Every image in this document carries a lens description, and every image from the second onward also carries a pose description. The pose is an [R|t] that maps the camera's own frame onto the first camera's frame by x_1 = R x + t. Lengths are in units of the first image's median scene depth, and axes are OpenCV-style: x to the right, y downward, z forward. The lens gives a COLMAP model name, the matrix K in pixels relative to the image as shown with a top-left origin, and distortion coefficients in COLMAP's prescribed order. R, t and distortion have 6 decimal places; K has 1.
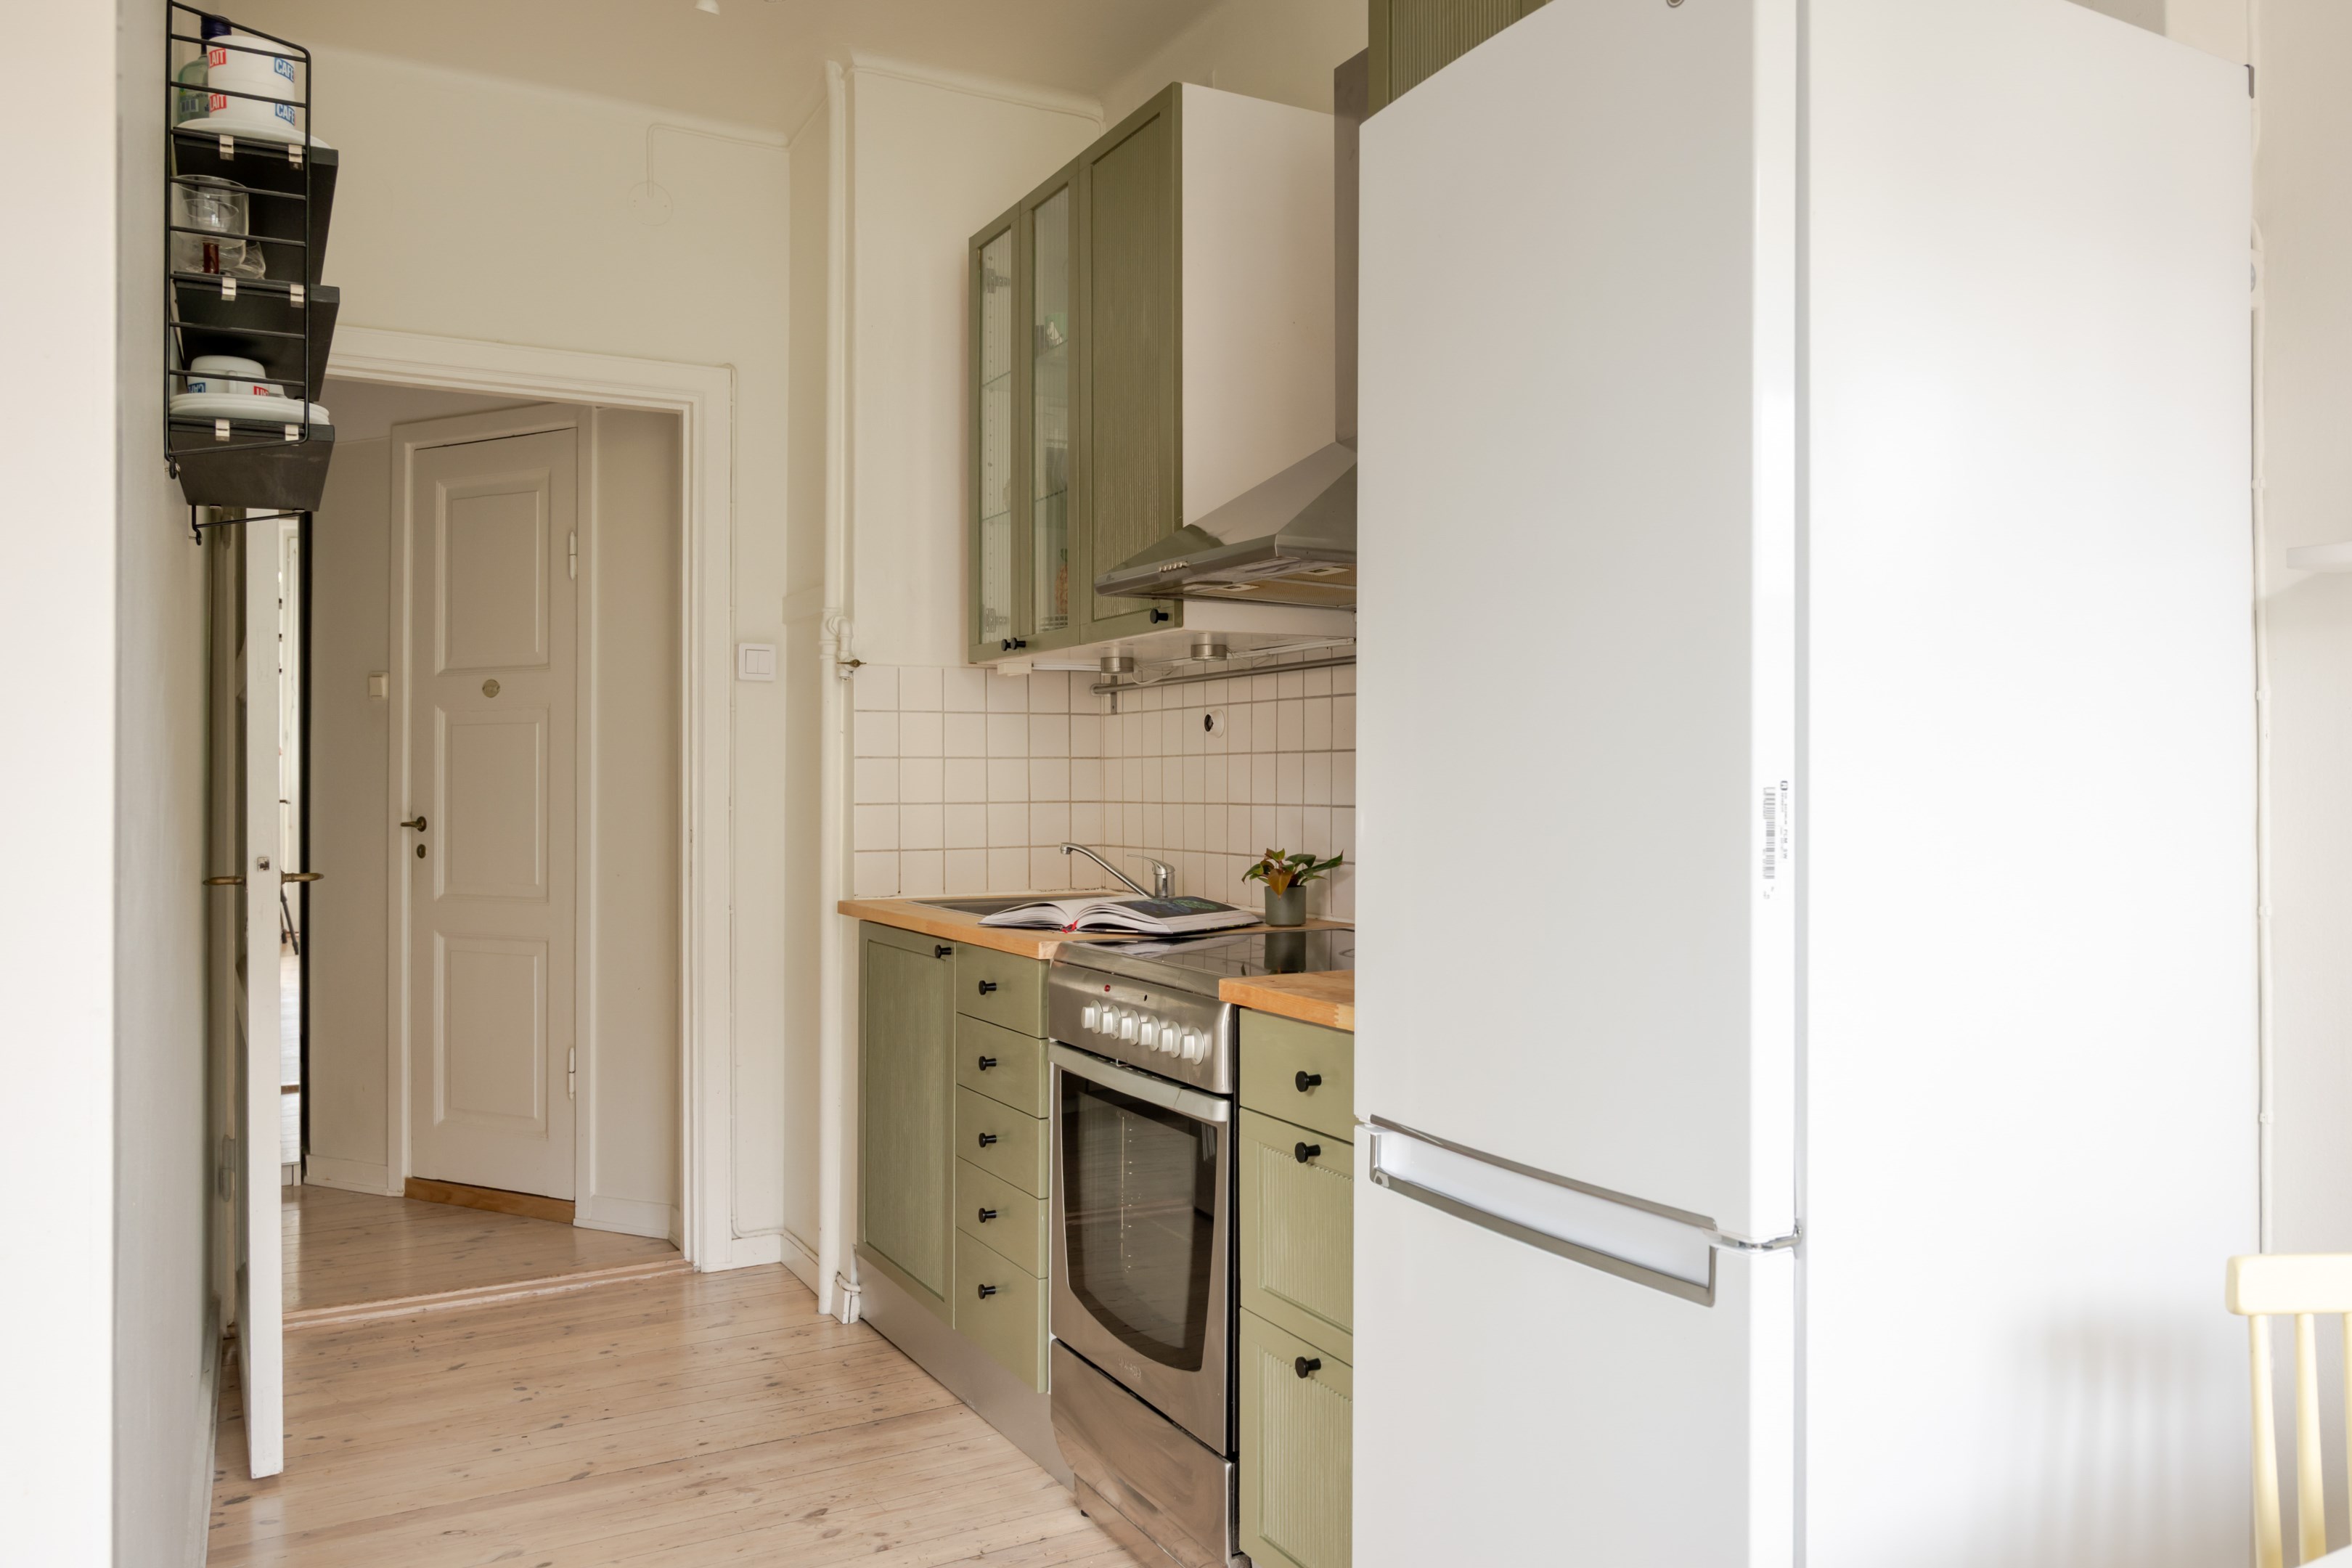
lens RADIAL K [[1657.3, 0, 1176.0], [0, 1657.3, 784.0], [0, 0, 1]] dist [-0.000939, -0.000558]
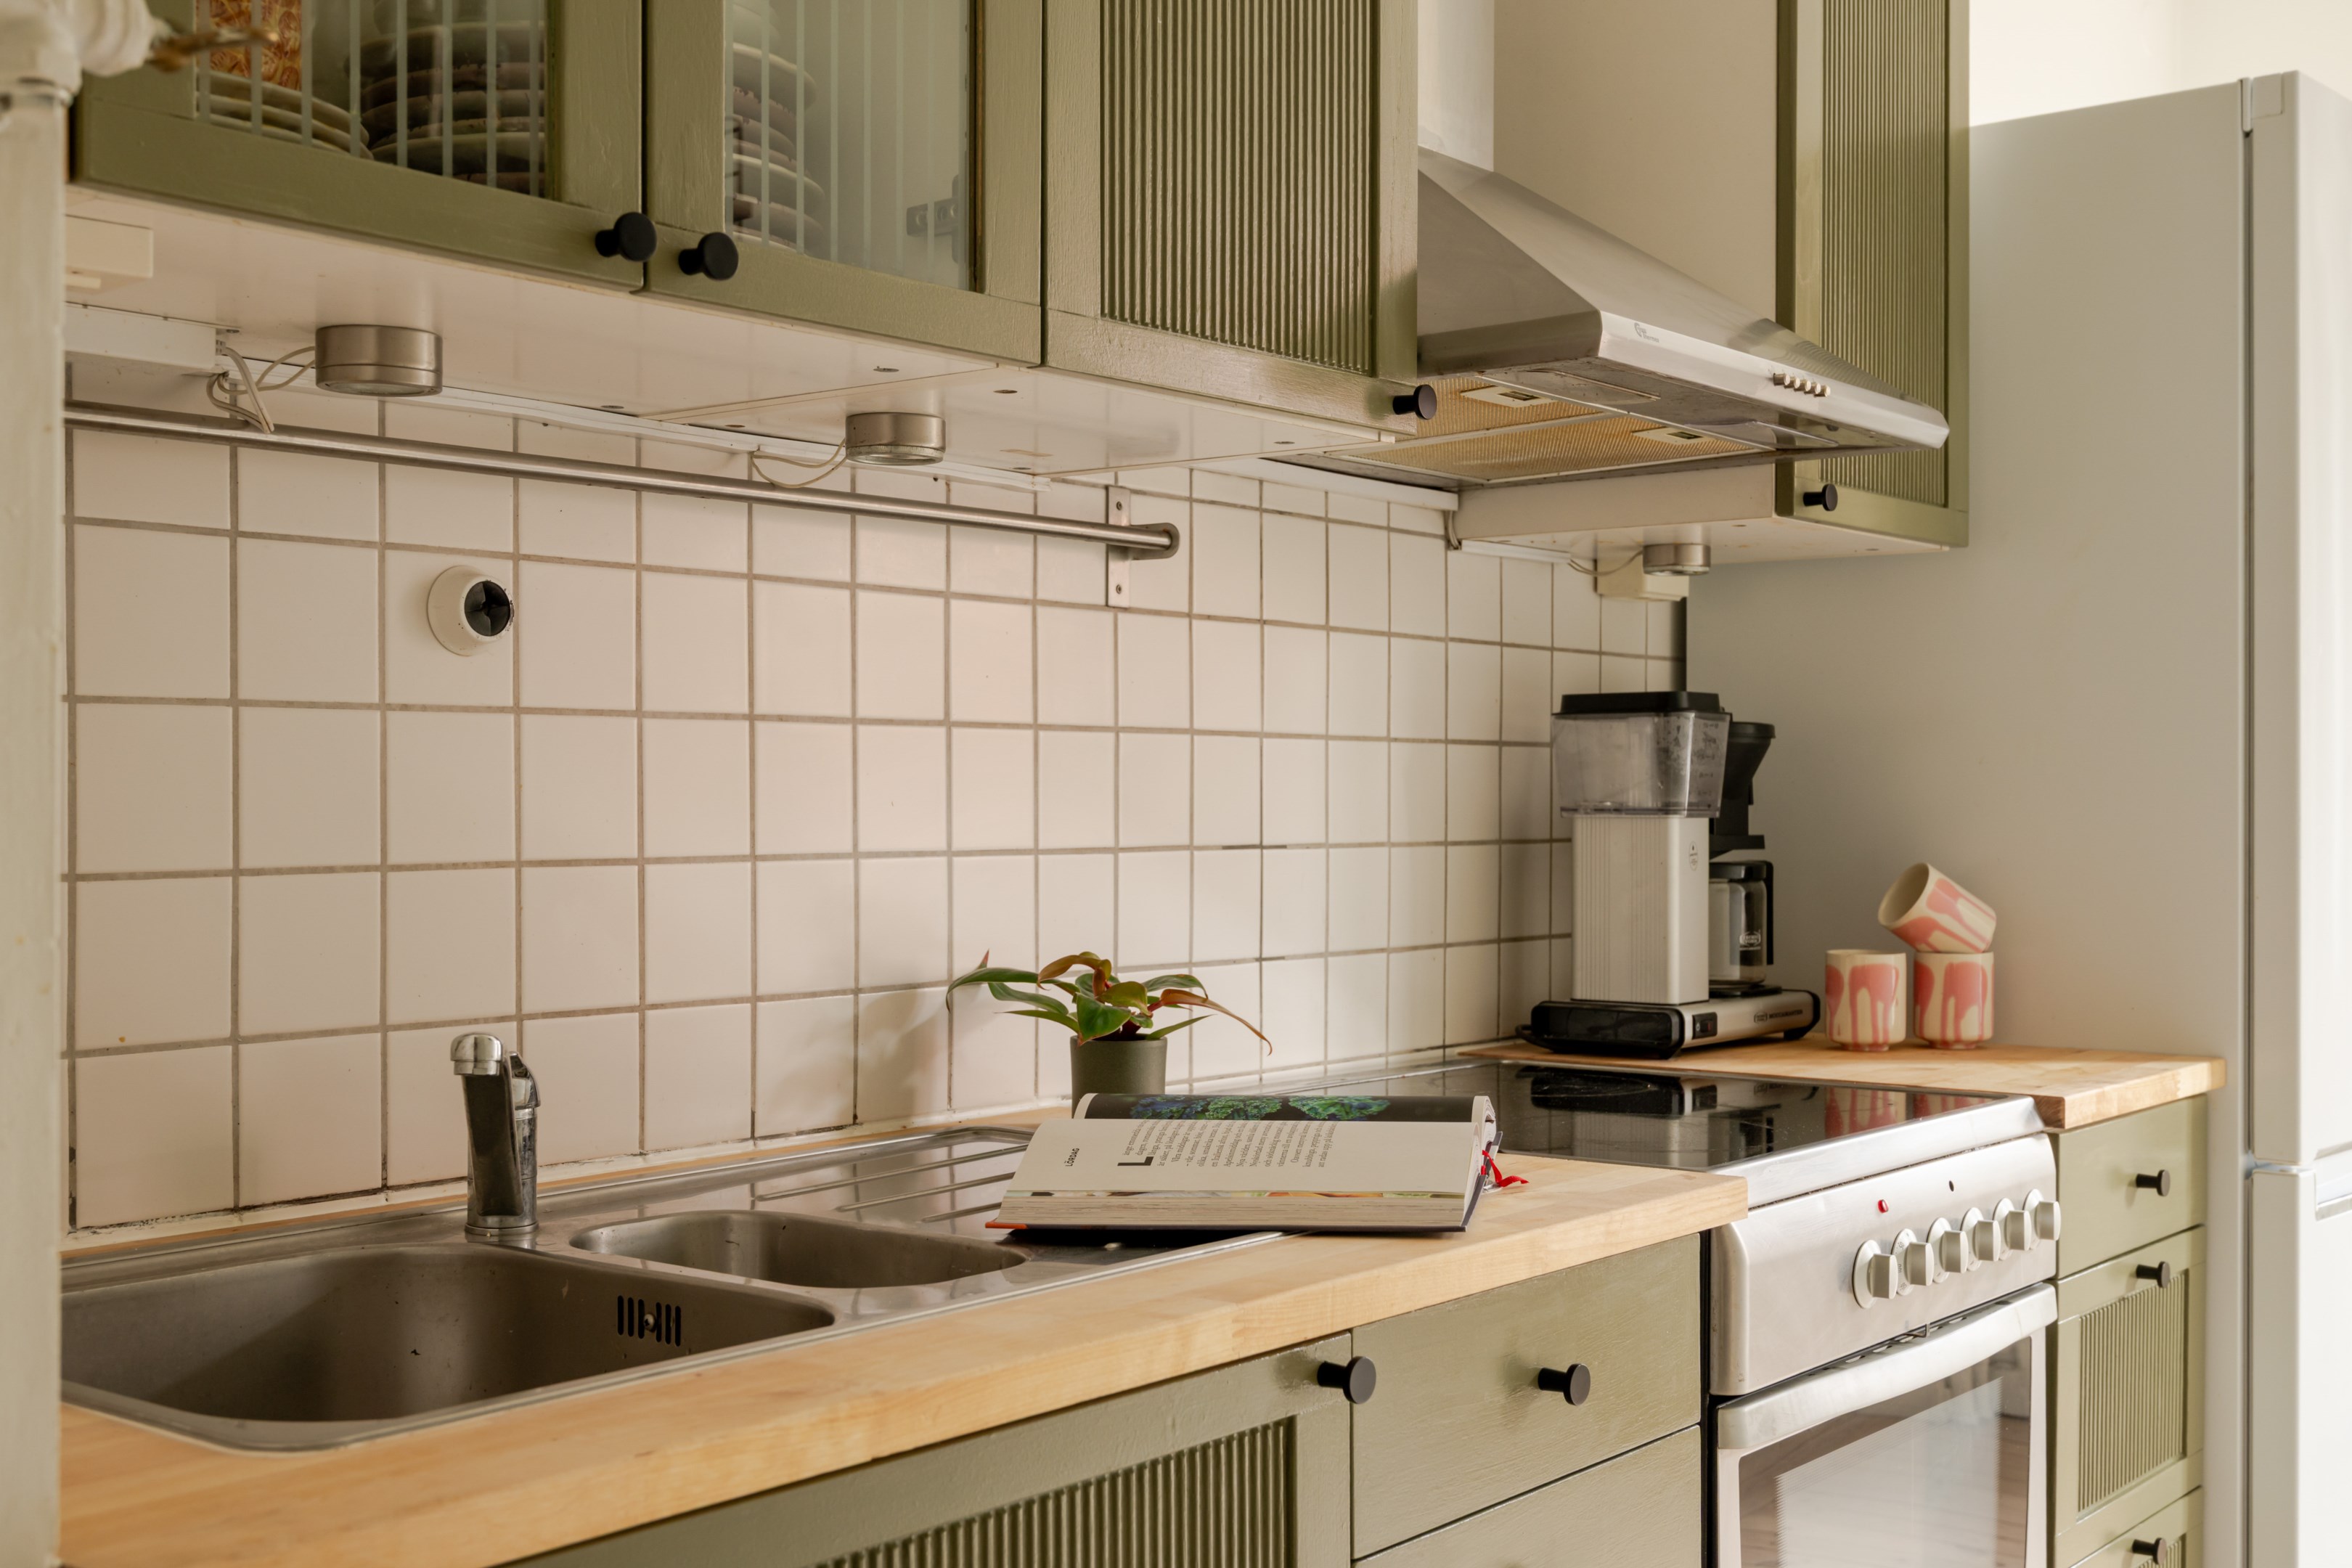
lens RADIAL K [[2653.6, 0, 1178.4], [0, 2653.6, 829.8], [0, 0, 1]] dist [0.000842, -0.008713]
pose [[-0.393129, -0.008100, 0.919447, -0.527436], [-0.001184, 0.999965, 0.008303, 0.001142], [-0.919482, 0.002176, -0.393125, 1.140688]]
